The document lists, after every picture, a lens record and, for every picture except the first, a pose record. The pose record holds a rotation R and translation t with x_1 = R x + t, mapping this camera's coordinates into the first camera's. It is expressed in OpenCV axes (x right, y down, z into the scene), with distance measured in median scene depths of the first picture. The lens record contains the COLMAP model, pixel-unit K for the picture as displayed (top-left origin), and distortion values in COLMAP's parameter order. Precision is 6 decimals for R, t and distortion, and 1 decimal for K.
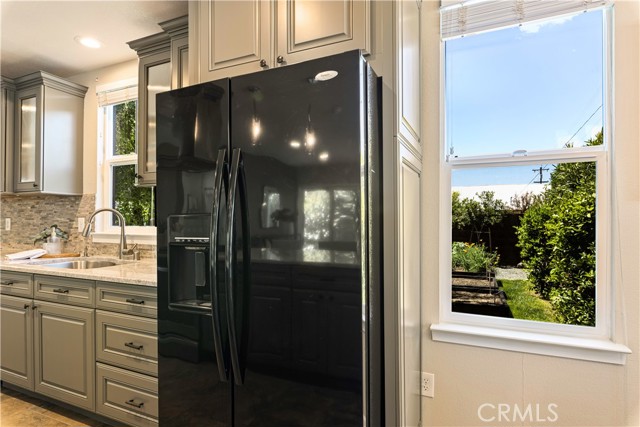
lens RADIAL K [[351.1, 0, 321.6], [0, 351.1, 219.1], [0, 0, 1]] dist [-0.002584, 0.000215]
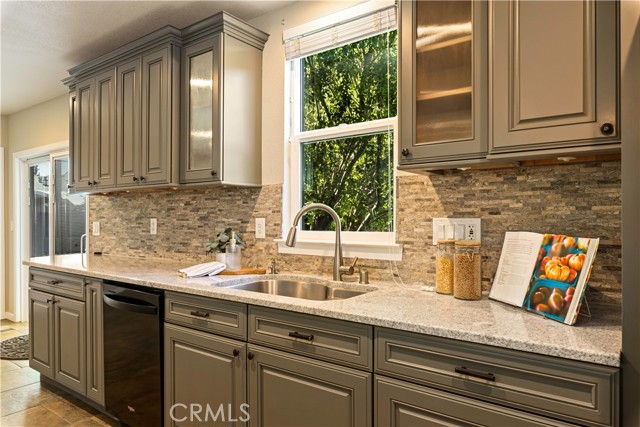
lens RADIAL K [[432.9, 0, 320.7], [0, 432.9, 213.0], [0, 0, 1]] dist [0.009347, 0.000070]
pose [[0.974408, -0.003992, -0.224749, -0.372714], [0.002093, 0.999960, -0.008690, -0.006466], [0.224775, 0.007998, 0.974378, 0.172504]]
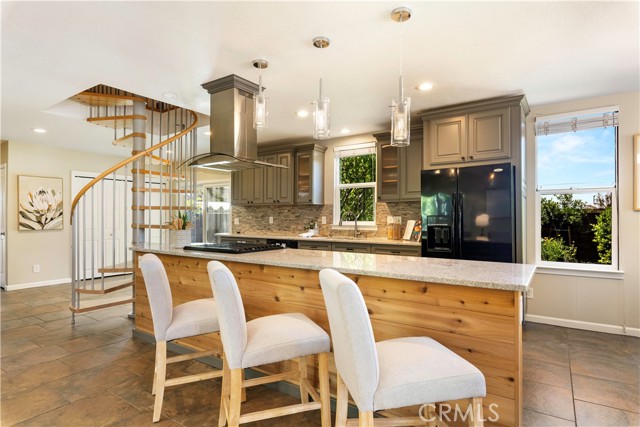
lens RADIAL K [[344.9, 0, 320.7], [0, 344.9, 214.0], [0, 0, 1]] dist [-0.005067, 0.001248]
pose [[0.983276, -0.000153, -0.182122, -0.368331], [-0.001840, 0.999940, -0.010774, 0.002207], [0.182113, 0.010929, 0.983217, -0.844340]]
